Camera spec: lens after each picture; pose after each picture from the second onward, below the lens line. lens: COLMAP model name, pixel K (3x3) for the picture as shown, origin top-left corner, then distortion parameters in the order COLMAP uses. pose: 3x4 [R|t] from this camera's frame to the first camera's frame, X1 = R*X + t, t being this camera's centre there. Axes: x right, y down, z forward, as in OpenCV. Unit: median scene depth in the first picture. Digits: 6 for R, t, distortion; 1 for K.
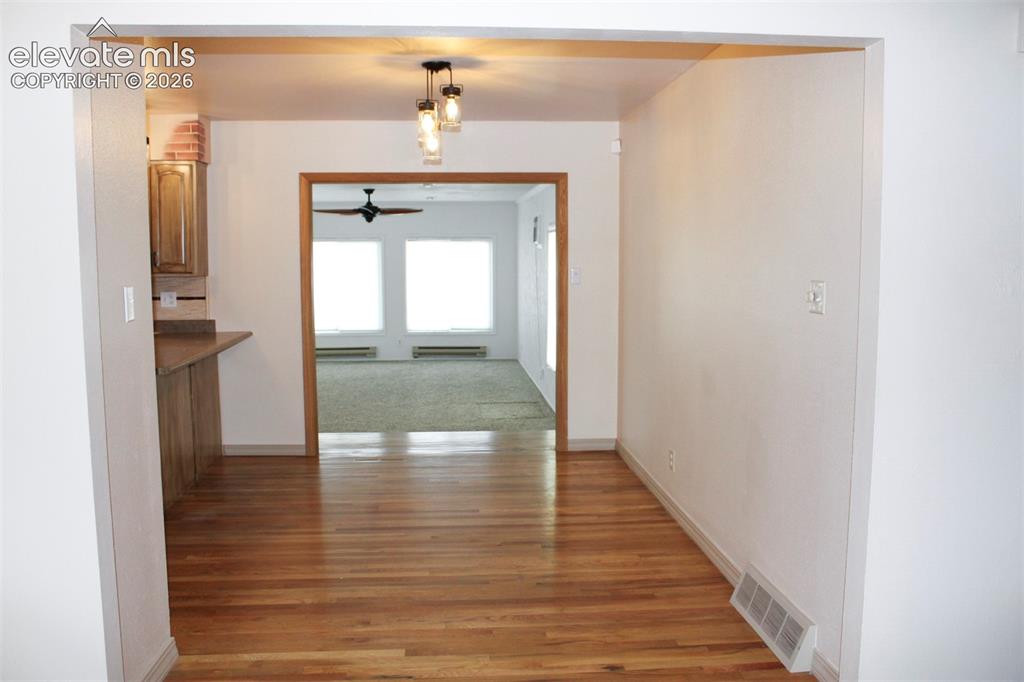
lens RADIAL K [[851.7, 0, 512.0], [0, 851.7, 341.0], [0, 0, 1]] dist [-0.174406, 0.153675]
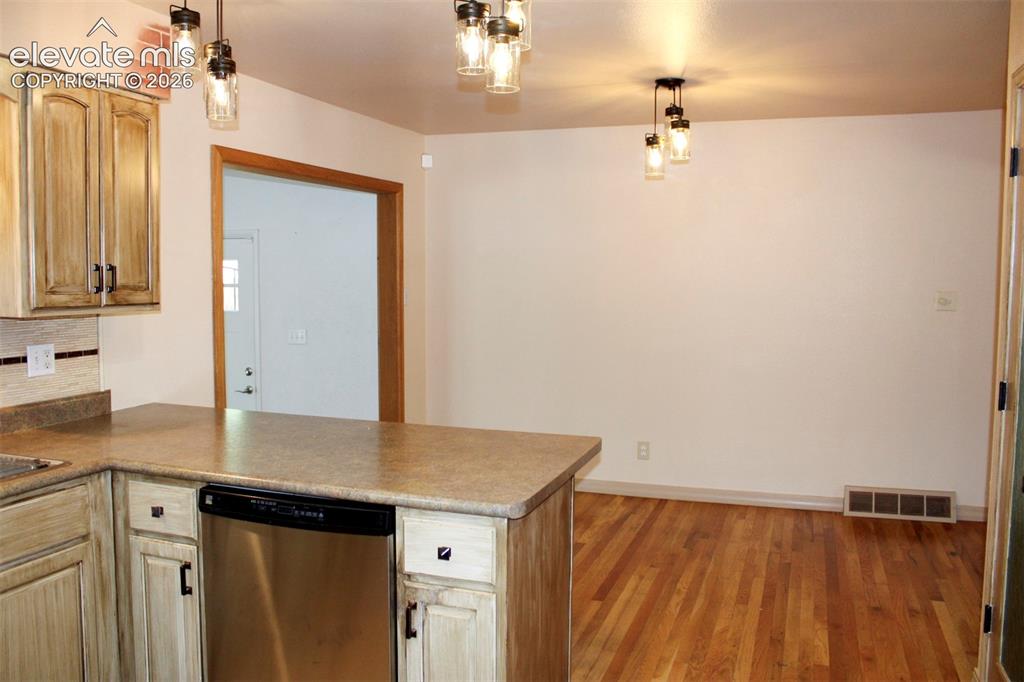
lens RADIAL K [[851.7, 0, 512.0], [0, 851.7, 341.0], [0, 0, 1]] dist [-0.174406, 0.153675]
pose [[0.408678, -0.070214, 0.909974, -0.894591], [0.088074, 0.995417, 0.037252, -0.065770], [-0.908419, 0.064921, 0.412989, 0.647645]]
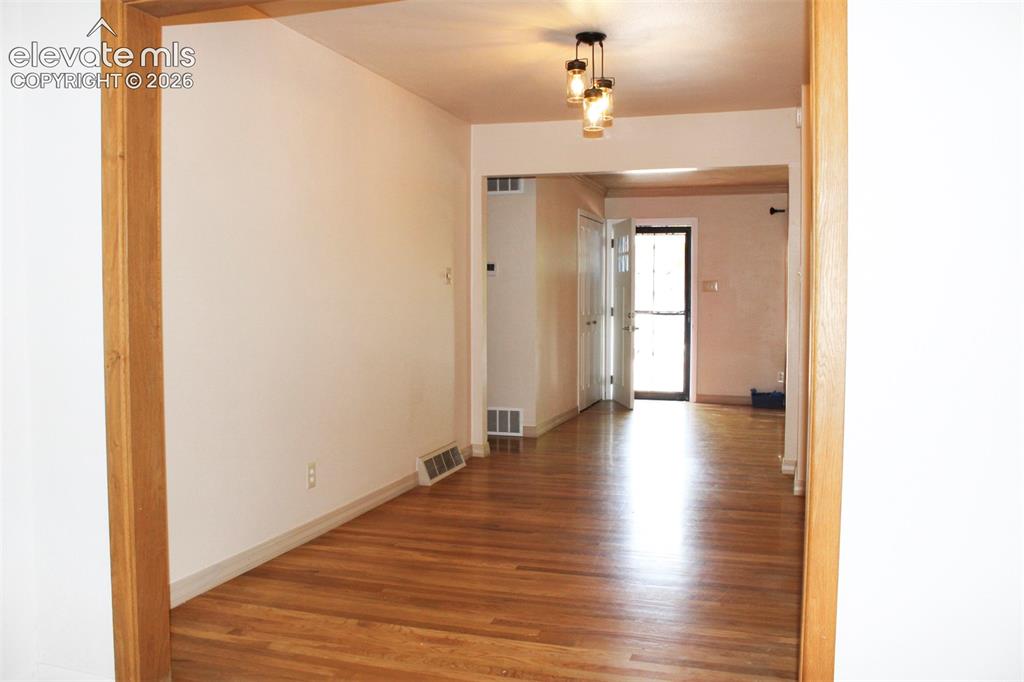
lens RADIAL K [[851.7, 0, 512.0], [0, 851.7, 341.0], [0, 0, 1]] dist [-0.174406, 0.153675]
pose [[-0.923065, -0.017788, 0.384233, -0.313236], [0.039557, 0.989244, 0.140826, -0.103557], [-0.382605, 0.145190, -0.912432, 1.617659]]
